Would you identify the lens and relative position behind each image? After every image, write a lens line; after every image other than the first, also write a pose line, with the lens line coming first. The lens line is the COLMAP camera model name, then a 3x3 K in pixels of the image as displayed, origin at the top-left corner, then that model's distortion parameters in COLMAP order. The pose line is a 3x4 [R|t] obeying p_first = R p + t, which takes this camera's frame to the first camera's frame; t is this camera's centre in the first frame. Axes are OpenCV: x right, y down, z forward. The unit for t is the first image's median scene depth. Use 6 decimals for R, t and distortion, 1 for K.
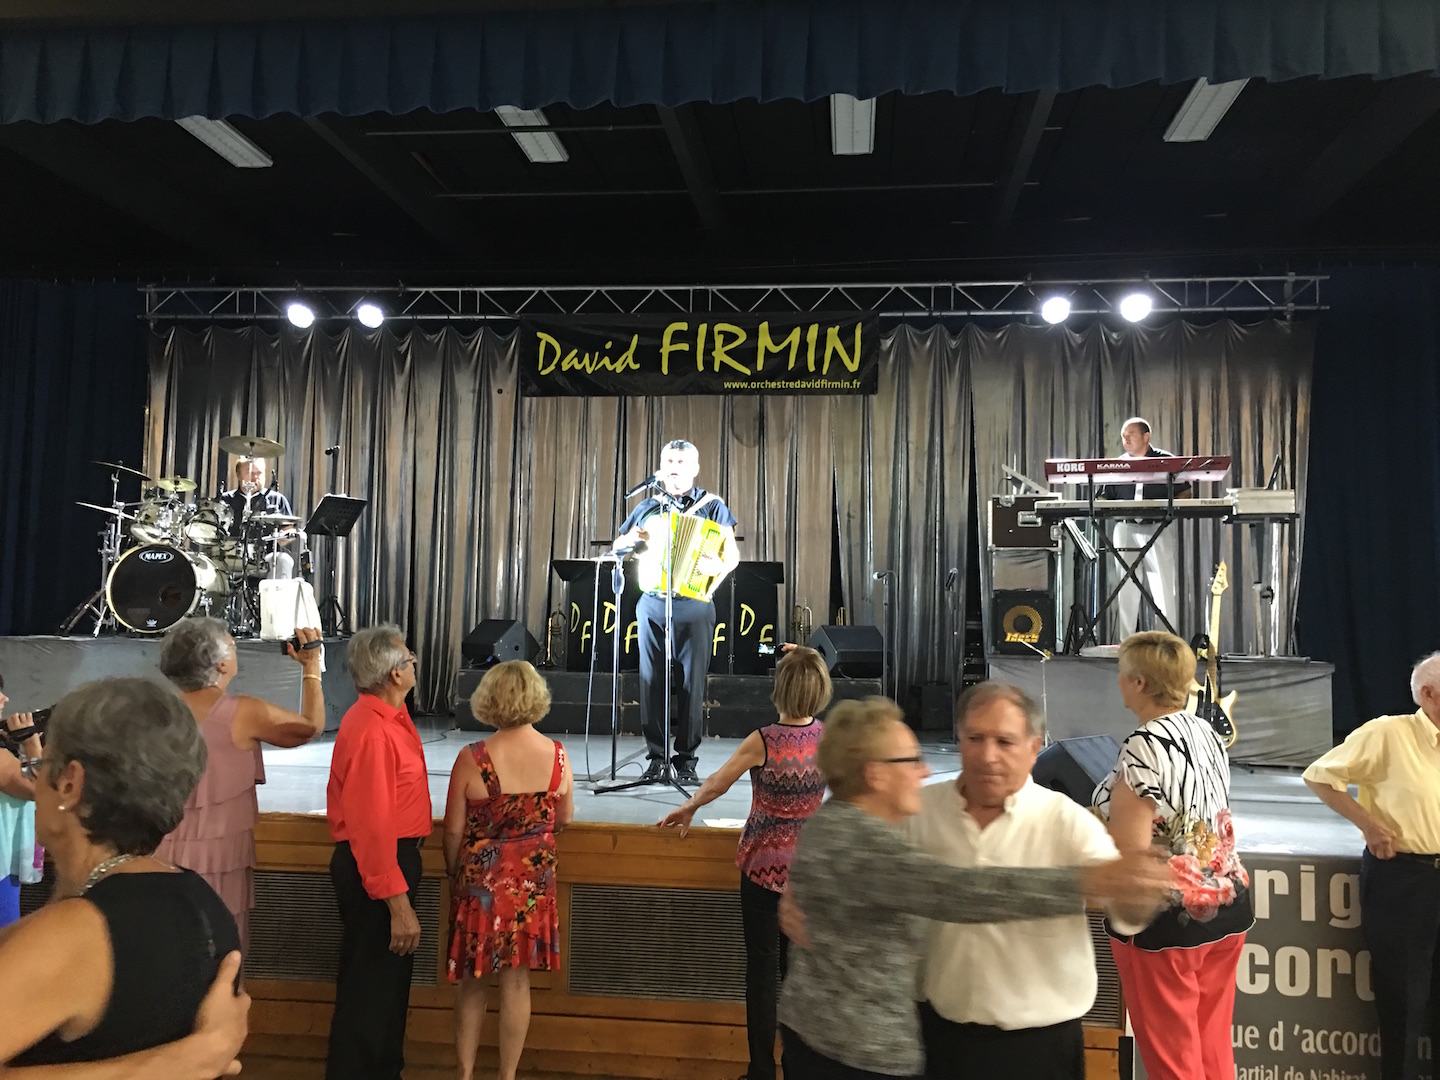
lens RADIAL K [[1203.1, 0, 707.1], [0, 1203.1, 538.4], [0, 0, 1]] dist [0.083742, -0.094278]
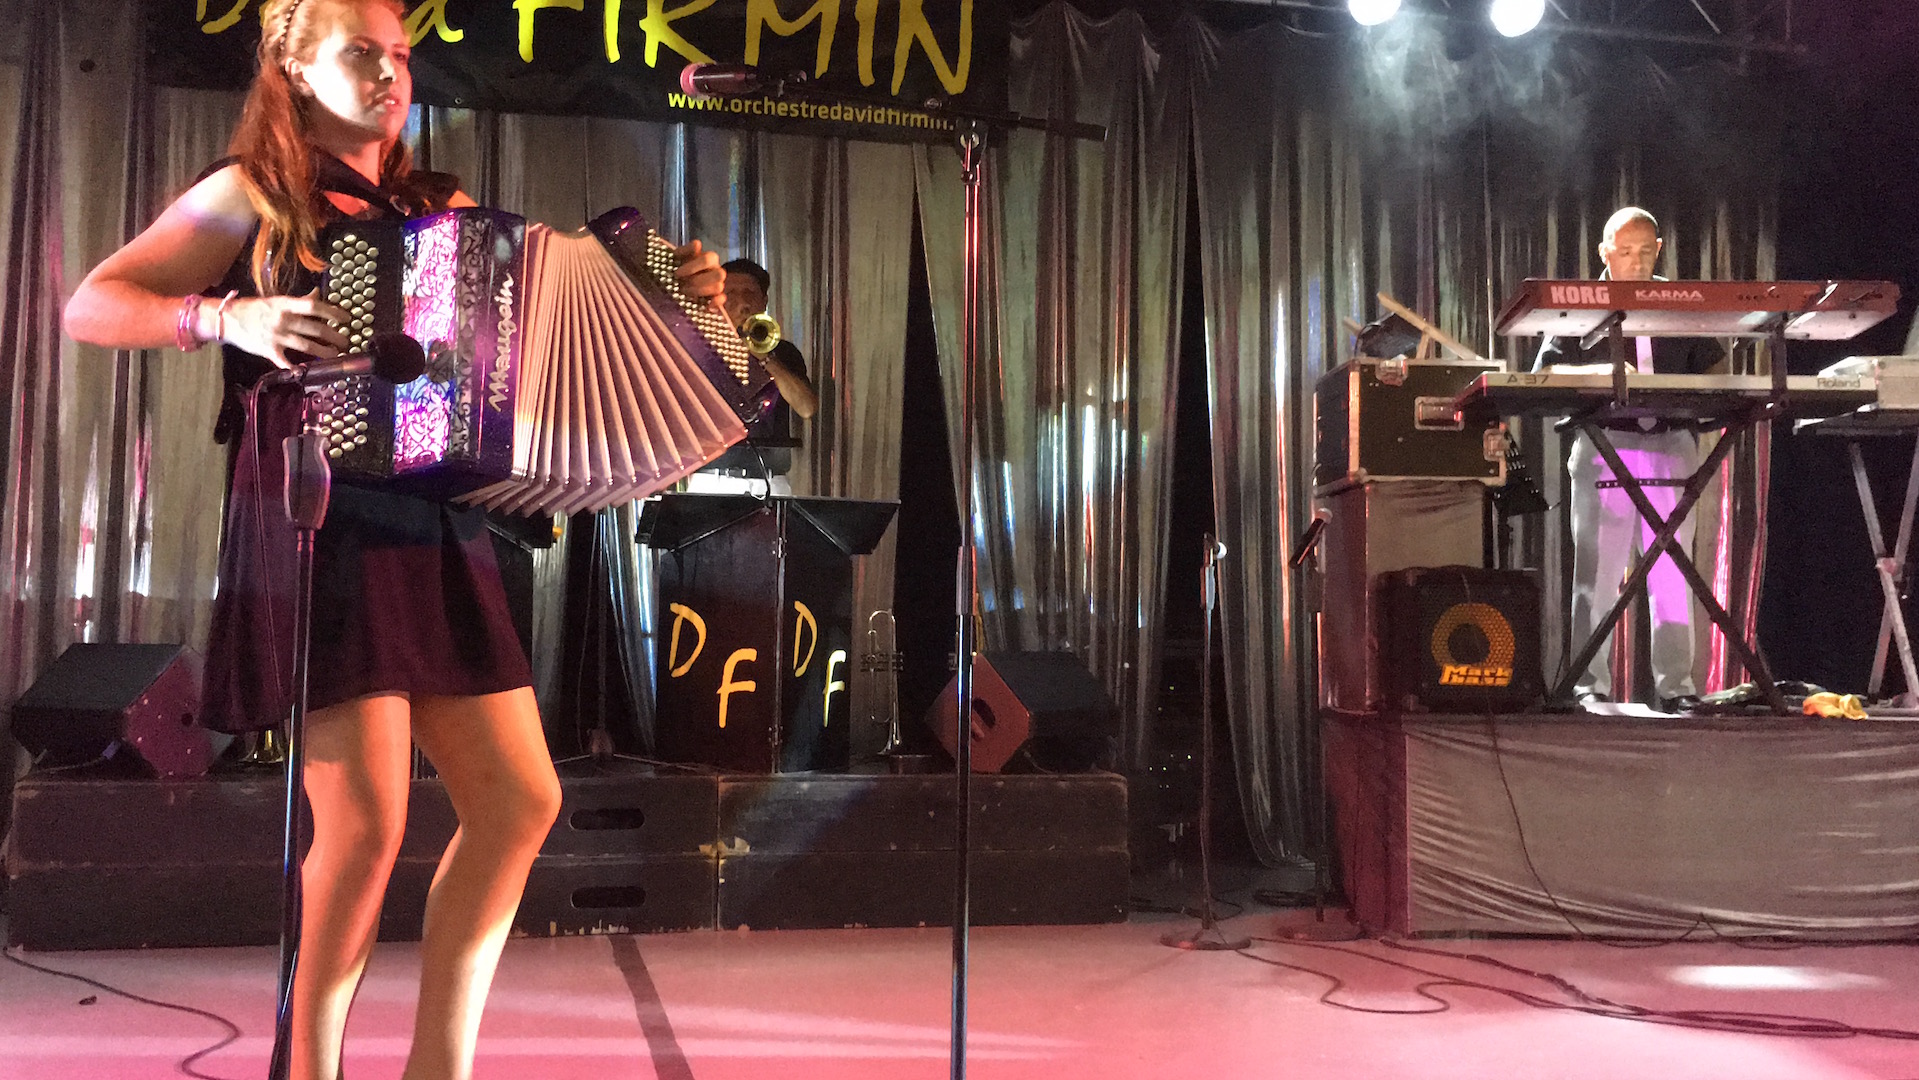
lens RADIAL K [[1905.9, 0, 962.5], [0, 1905.9, 547.1], [0, 0, 1]] dist [0.057343, -0.002318]
pose [[0.939241, 0.010117, 0.343111, -0.121264], [-0.016292, 0.999753, 0.015122, 0.021448], [-0.342873, -0.019793, 0.939173, 0.315420]]
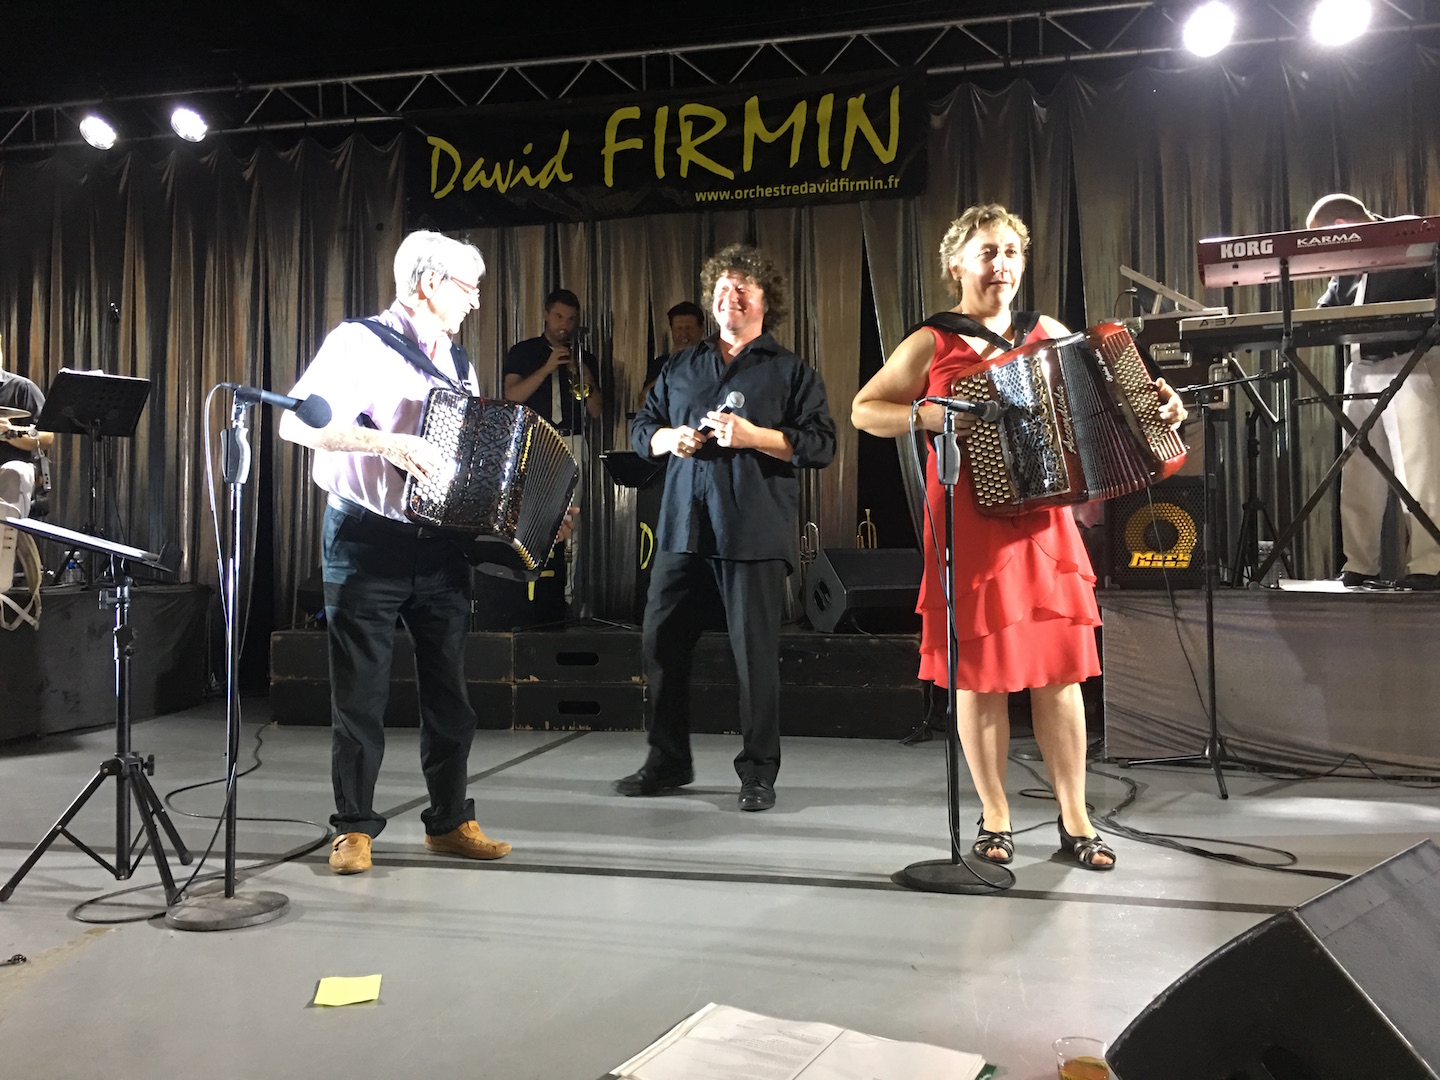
lens RADIAL K [[1203.1, 0, 717.1], [0, 1203.1, 527.3], [0, 0, 1]] dist [0.085347, -0.095964]
pose [[0.995106, -0.029681, -0.094246, 0.084163], [0.033897, 0.998481, 0.043447, 0.027366], [0.092814, -0.046429, 0.994600, 0.323675]]
